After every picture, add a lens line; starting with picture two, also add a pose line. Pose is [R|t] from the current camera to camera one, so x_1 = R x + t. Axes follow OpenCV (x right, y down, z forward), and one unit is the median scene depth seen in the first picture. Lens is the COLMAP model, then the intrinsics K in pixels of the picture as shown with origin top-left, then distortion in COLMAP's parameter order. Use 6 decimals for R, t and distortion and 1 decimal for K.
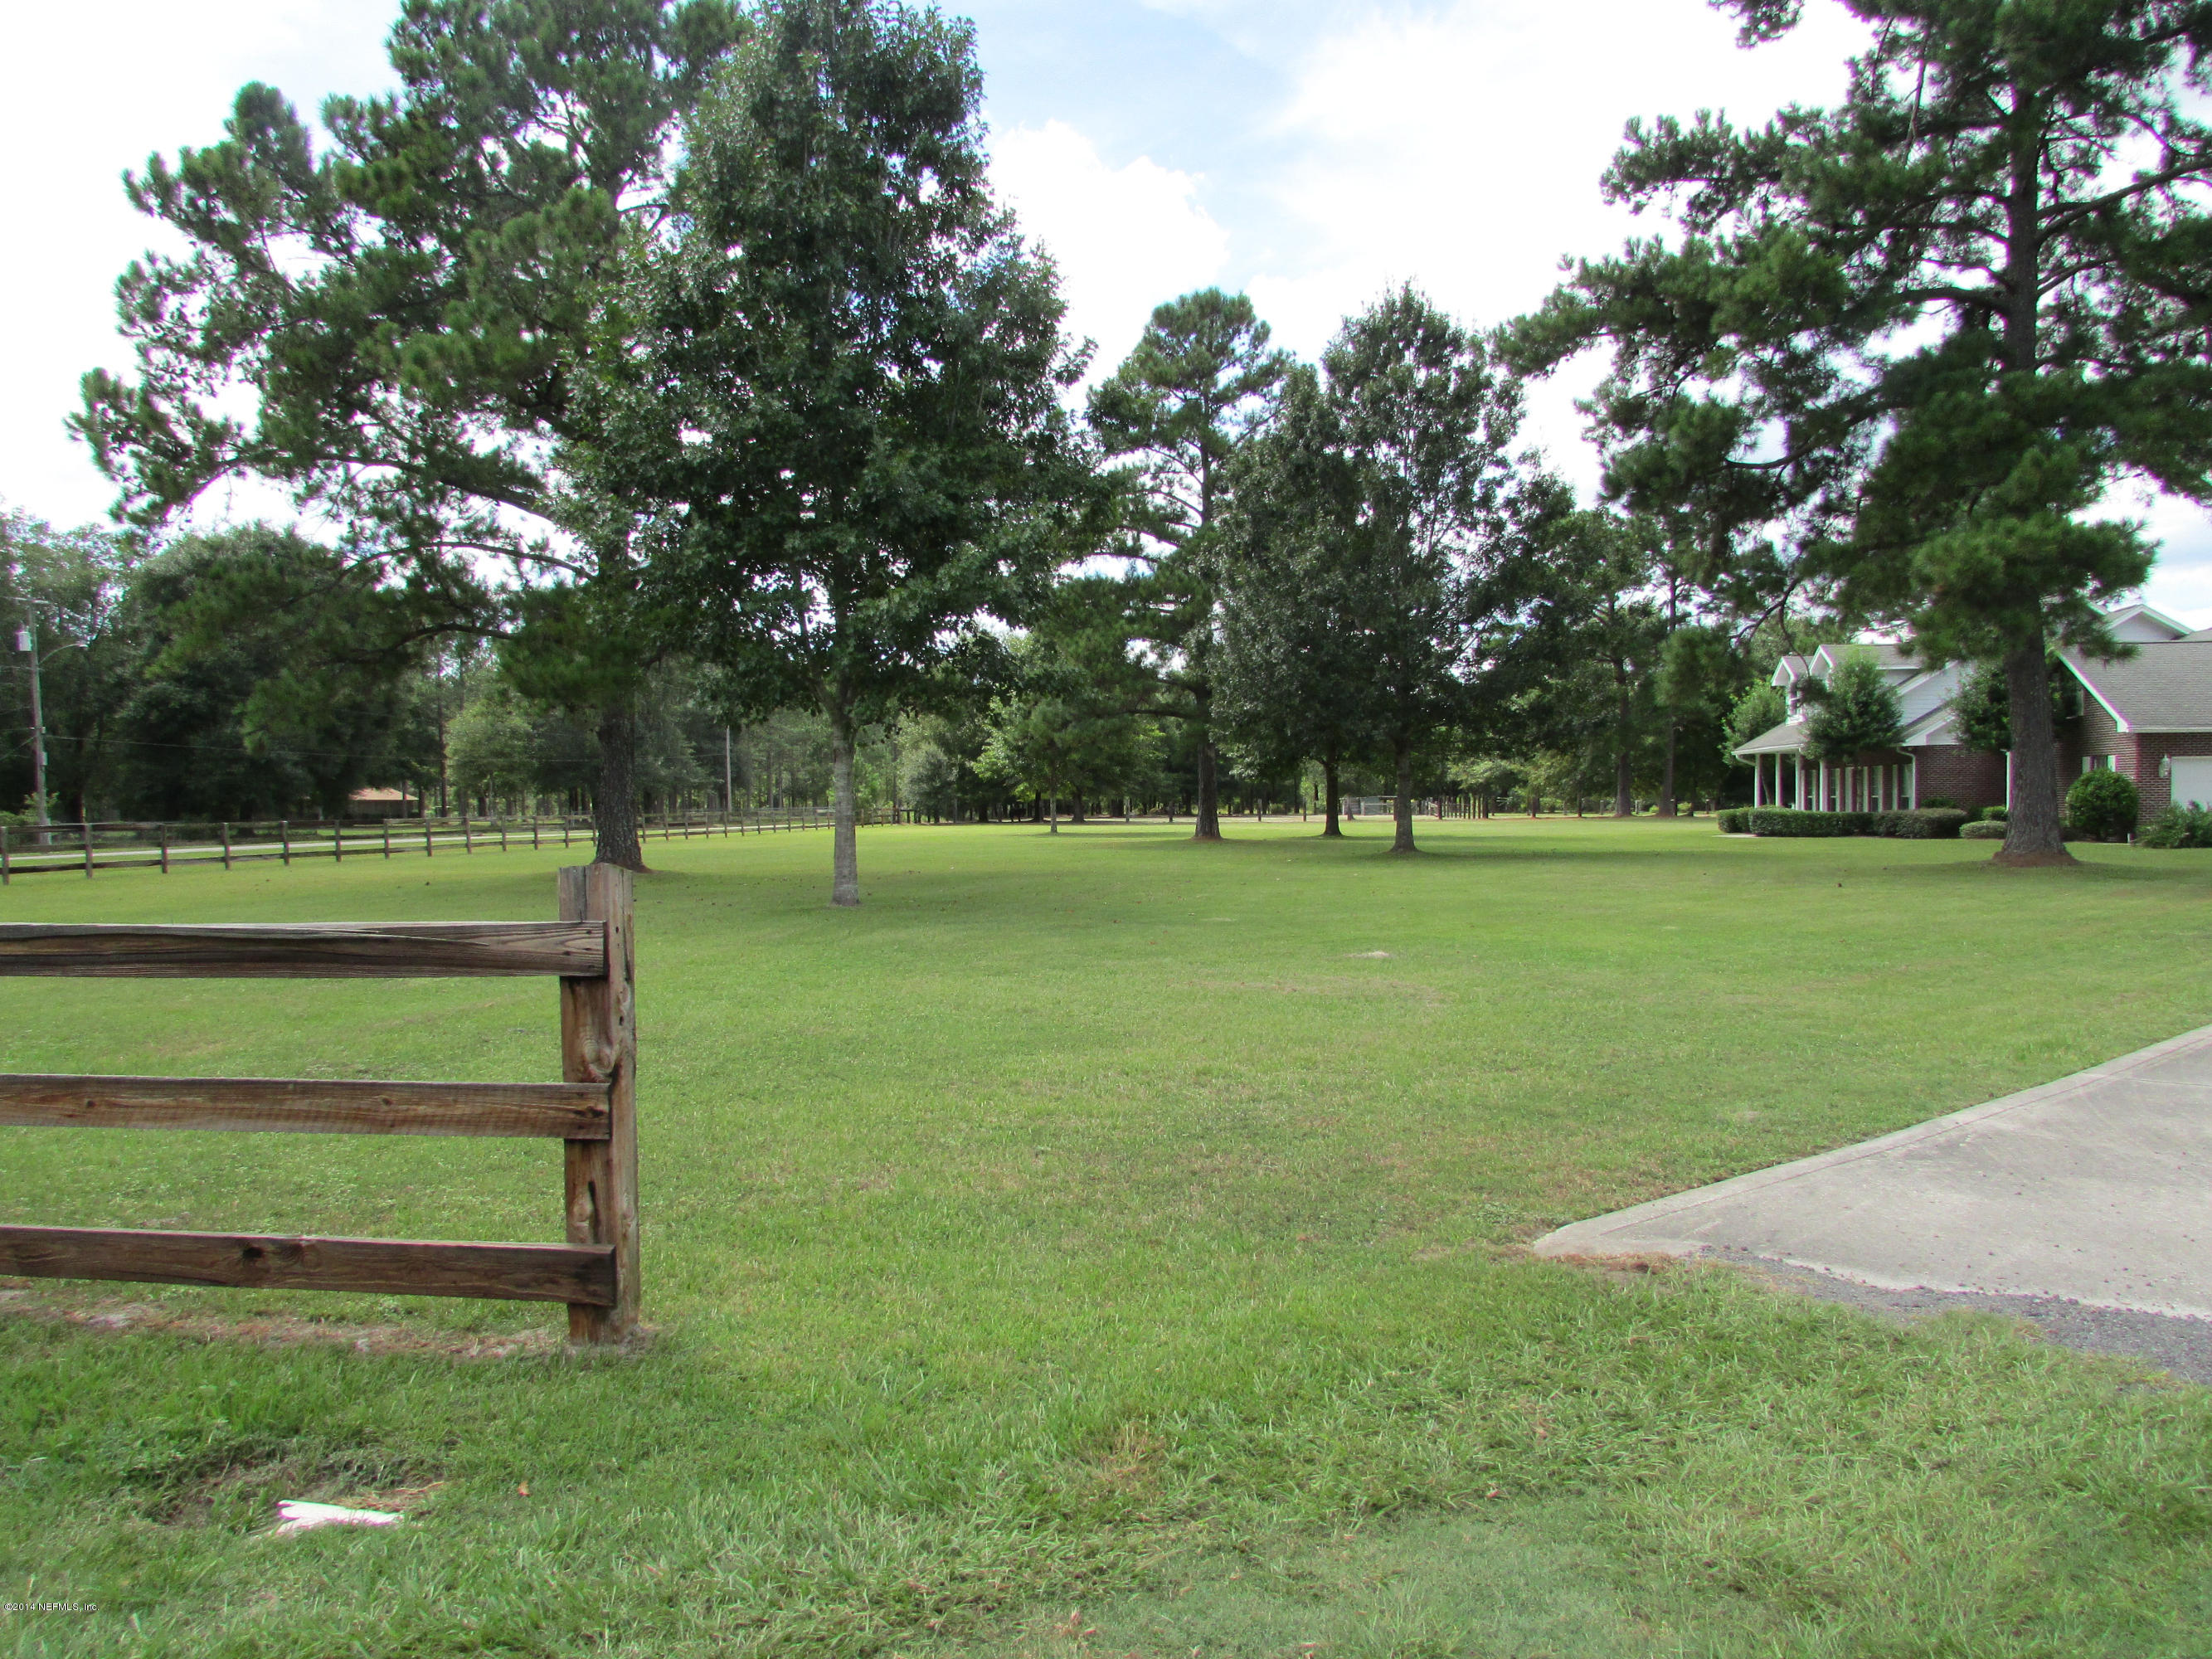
lens RADIAL K [[1627.9, 0, 1106.0], [0, 1627.9, 829.5], [0, 0, 1]] dist [0.002622, -0.001987]
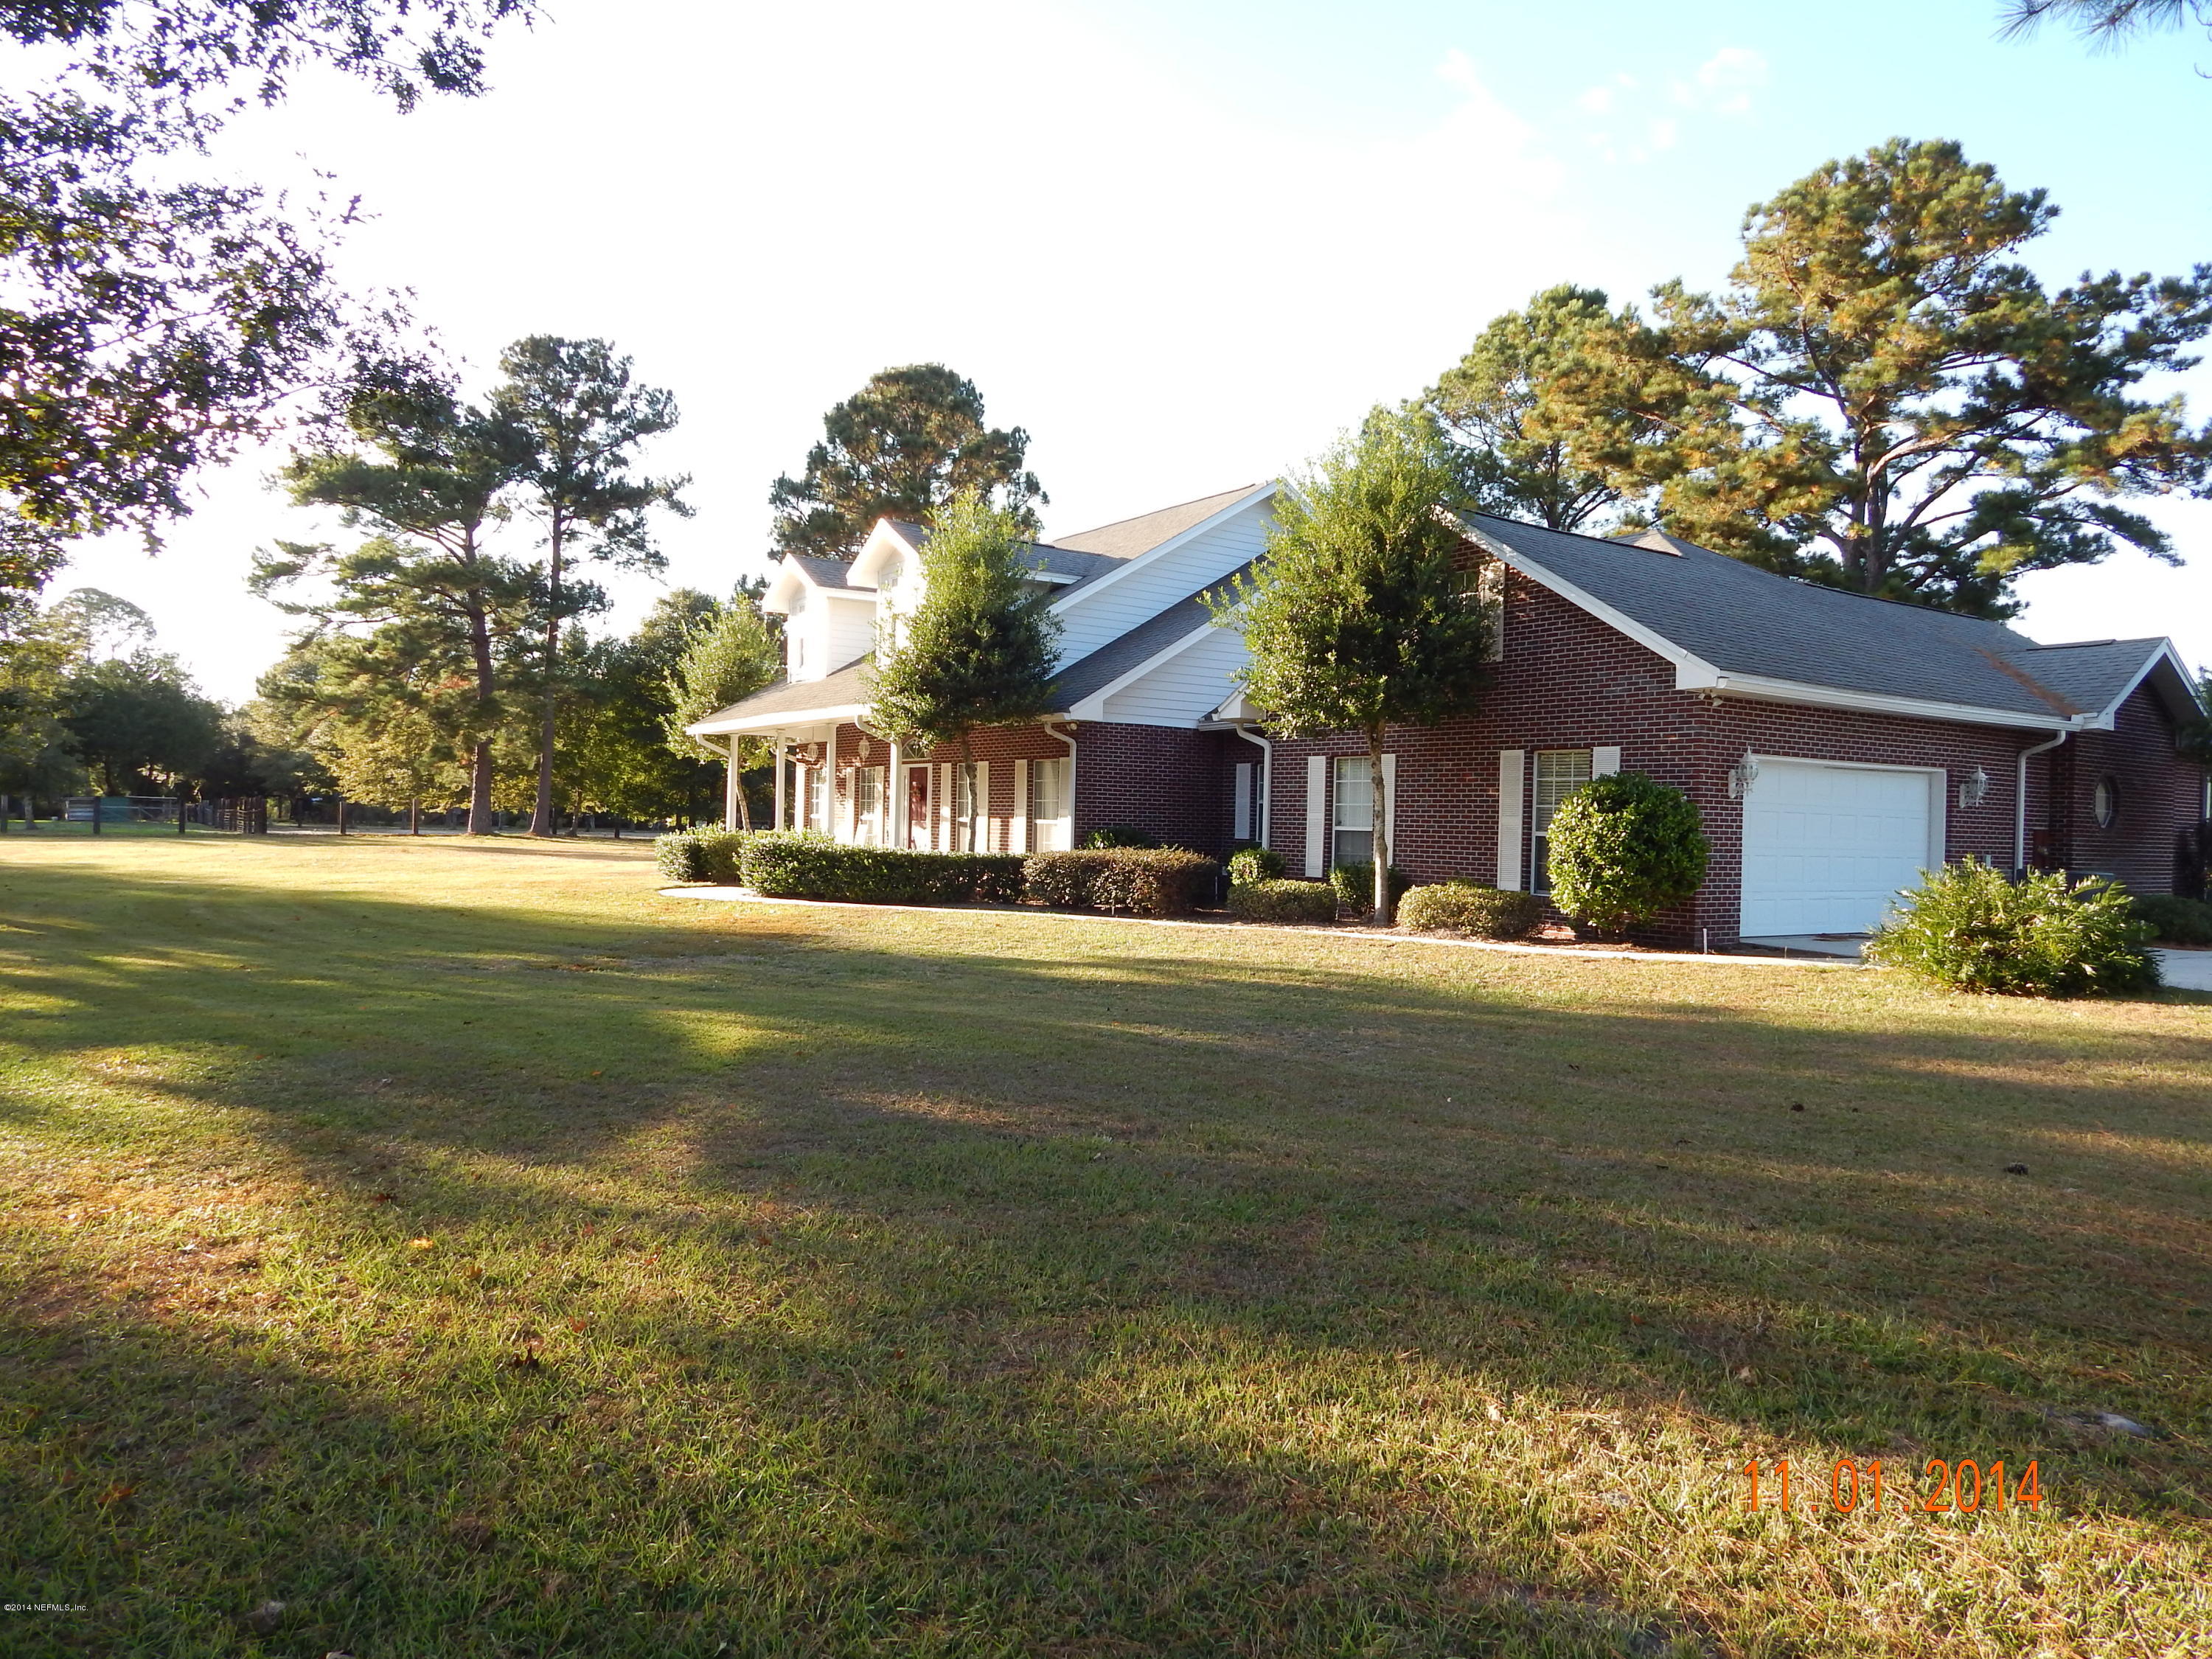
lens RADIAL K [[1510.9, 0, 1106.0], [0, 1510.9, 829.5], [0, 0, 1]] dist [0.060360, -0.097436]
pose [[0.766745, 0.026519, 0.641404, 0.205808], [-0.021165, 0.999647, -0.016030, -0.011108], [-0.641603, -0.001284, 0.767036, 0.635057]]
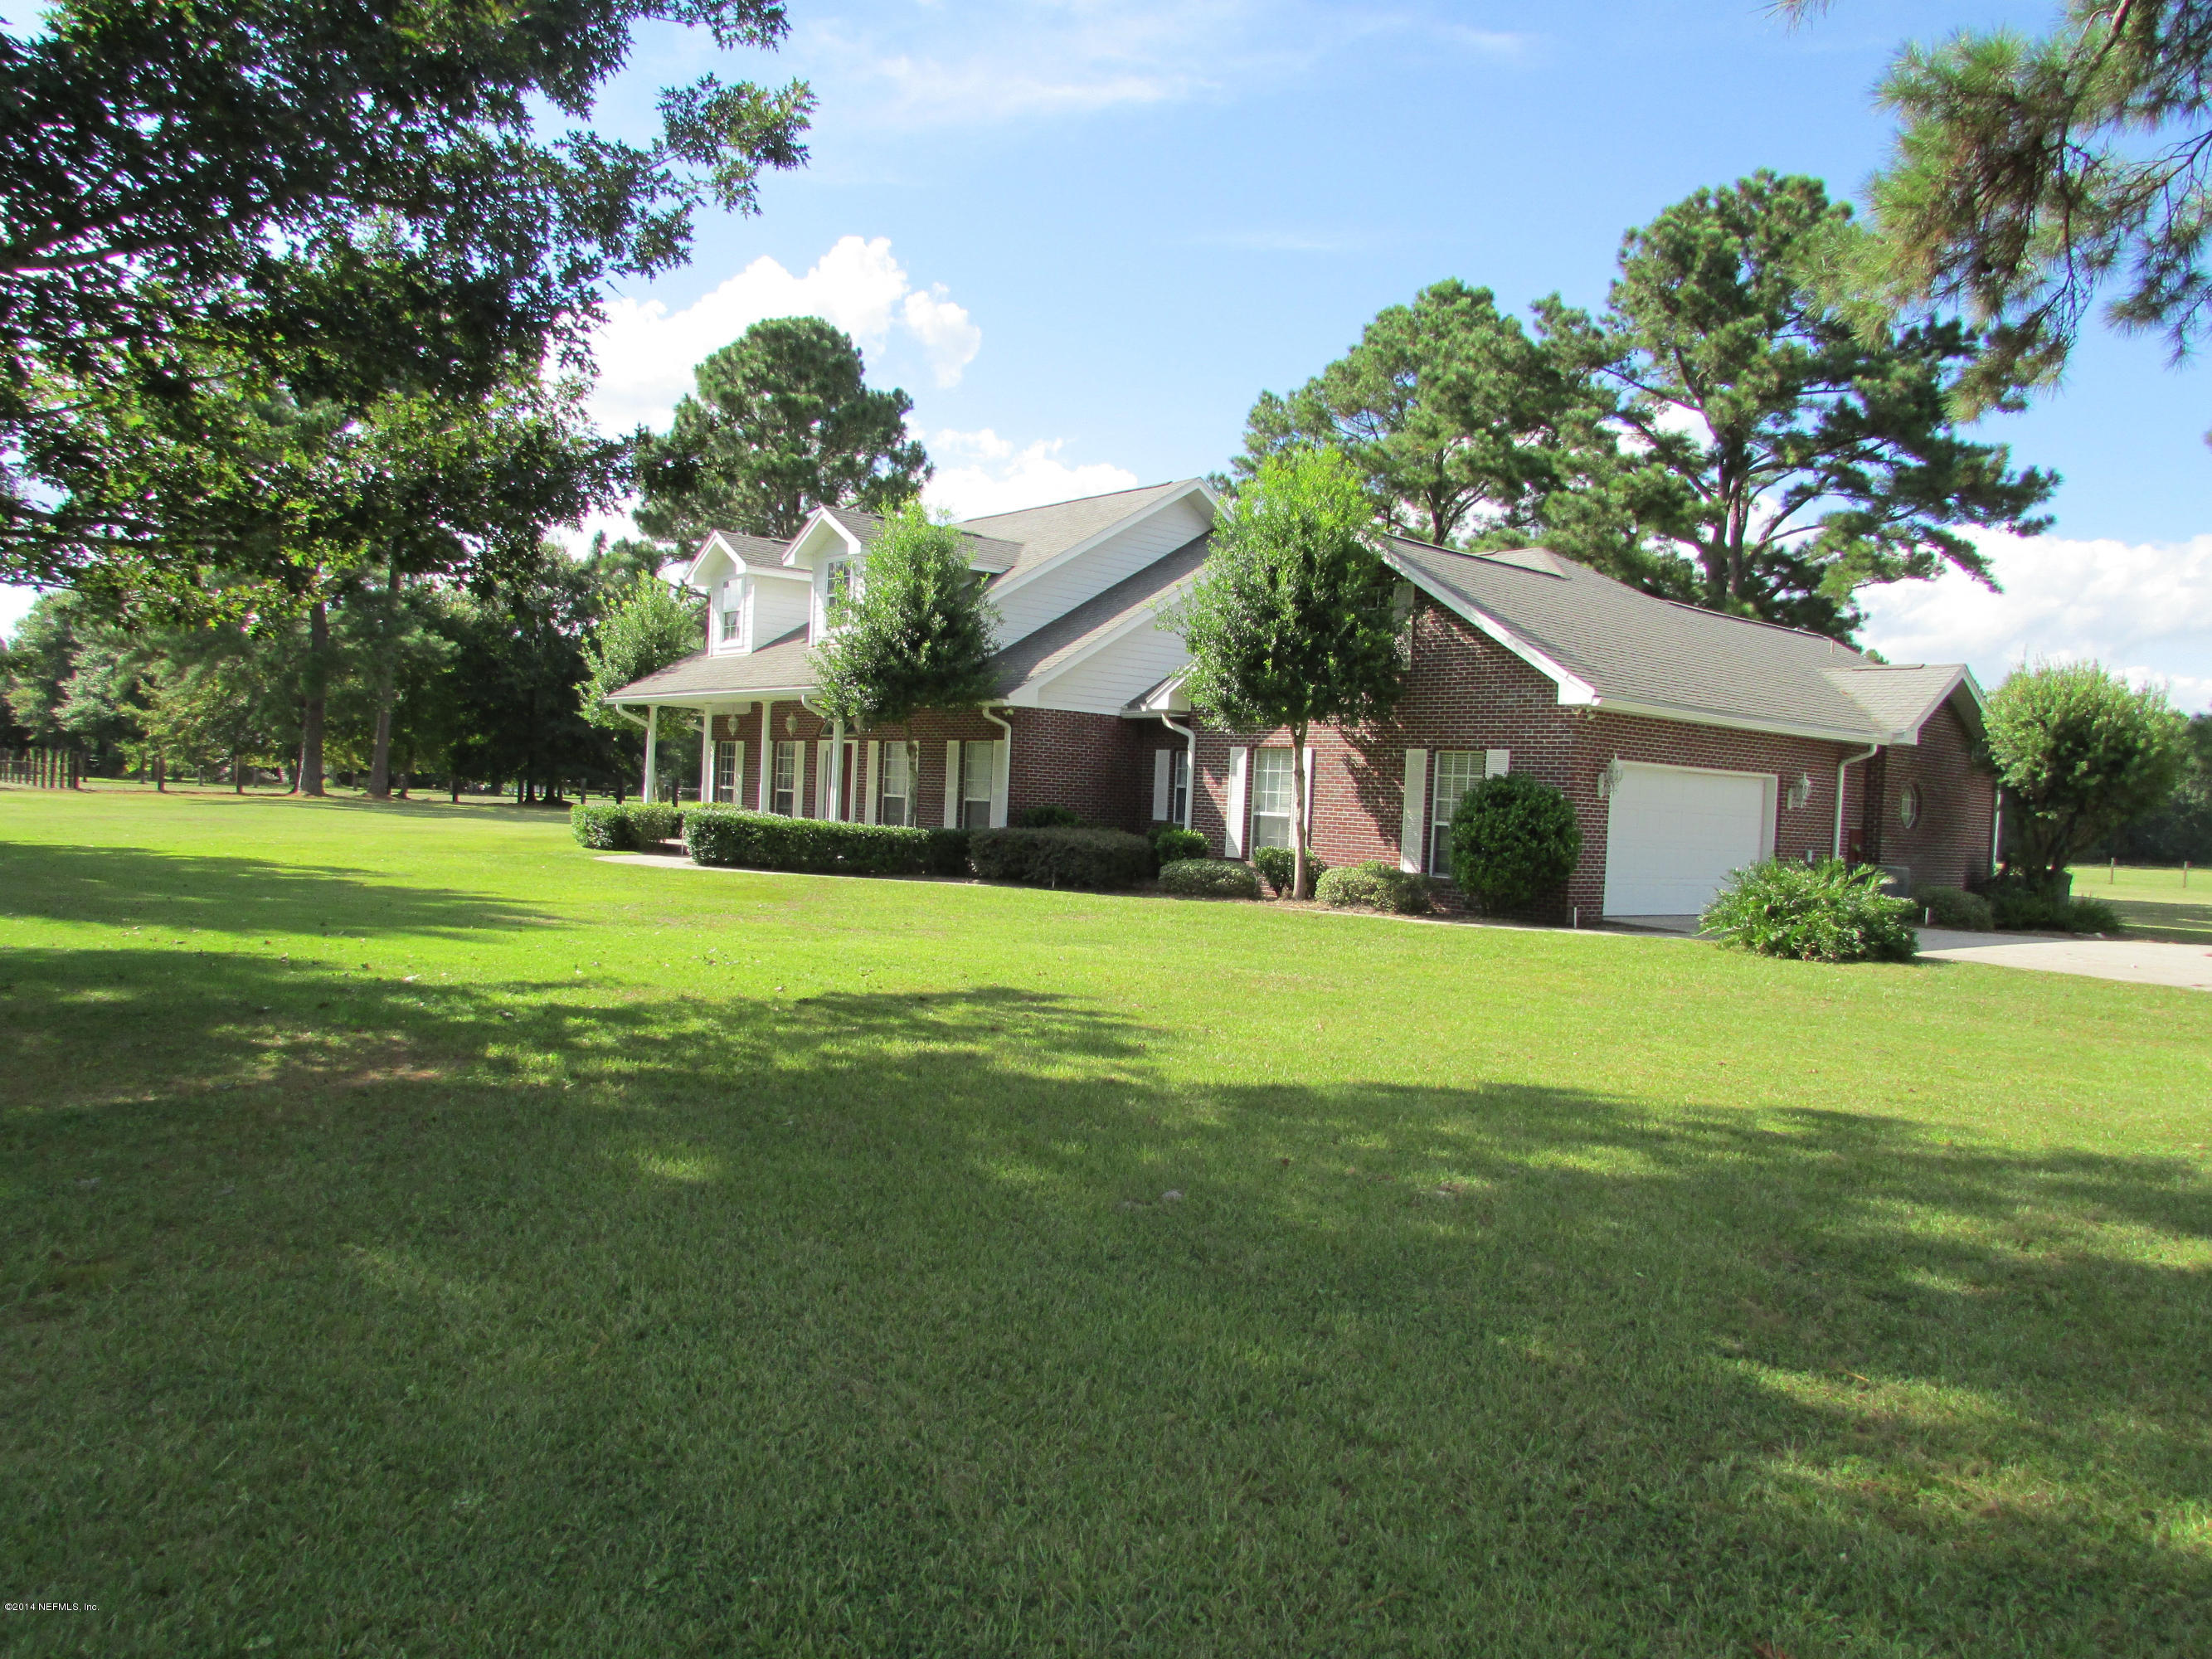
lens RADIAL K [[1627.9, 0, 1106.0], [0, 1627.9, 829.5], [0, 0, 1]] dist [0.002622, -0.001987]
pose [[0.697736, 0.034502, 0.715523, 0.136951], [-0.044453, 0.999000, -0.004824, -0.010089], [-0.714974, -0.028441, 0.698572, 0.601027]]
